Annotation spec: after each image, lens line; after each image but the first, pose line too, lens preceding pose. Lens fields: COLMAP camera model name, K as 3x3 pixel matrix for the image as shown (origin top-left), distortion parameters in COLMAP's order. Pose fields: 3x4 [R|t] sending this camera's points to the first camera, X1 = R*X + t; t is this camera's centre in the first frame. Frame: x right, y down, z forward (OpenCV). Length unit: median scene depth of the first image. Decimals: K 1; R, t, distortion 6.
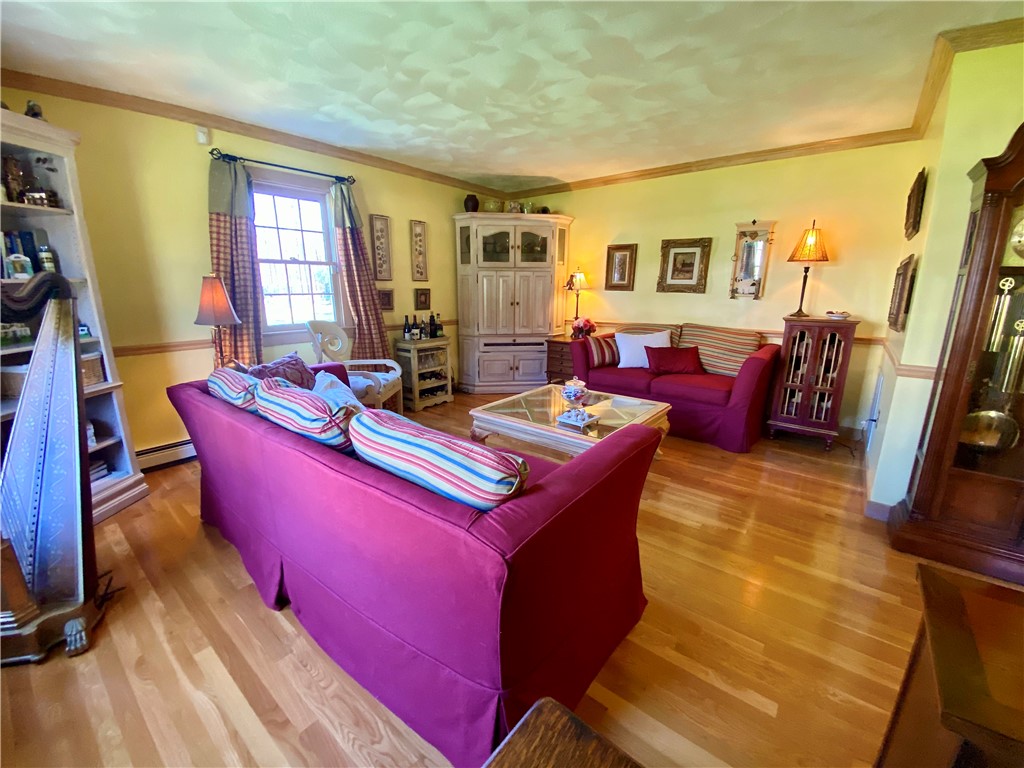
lens RADIAL K [[416.7, 0, 519.5], [0, 416.7, 392.7], [0, 0, 1]] dist [-0.002669, -0.010382]
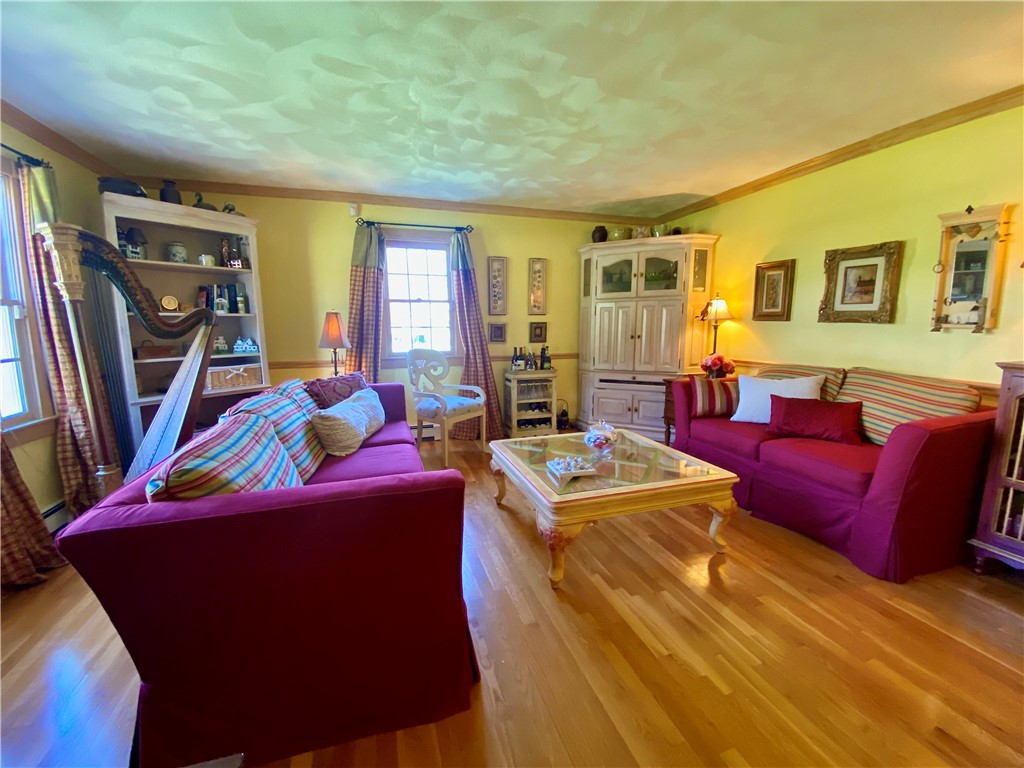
lens RADIAL K [[416.7, 0, 513.4], [0, 416.7, 392.9], [0, 0, 1]] dist [-0.002669, -0.010382]
pose [[0.833396, 0.080313, -0.546809, 0.322991], [-0.126600, 0.990820, -0.047425, -0.023522], [0.537980, 0.108750, 0.835913, 0.147258]]
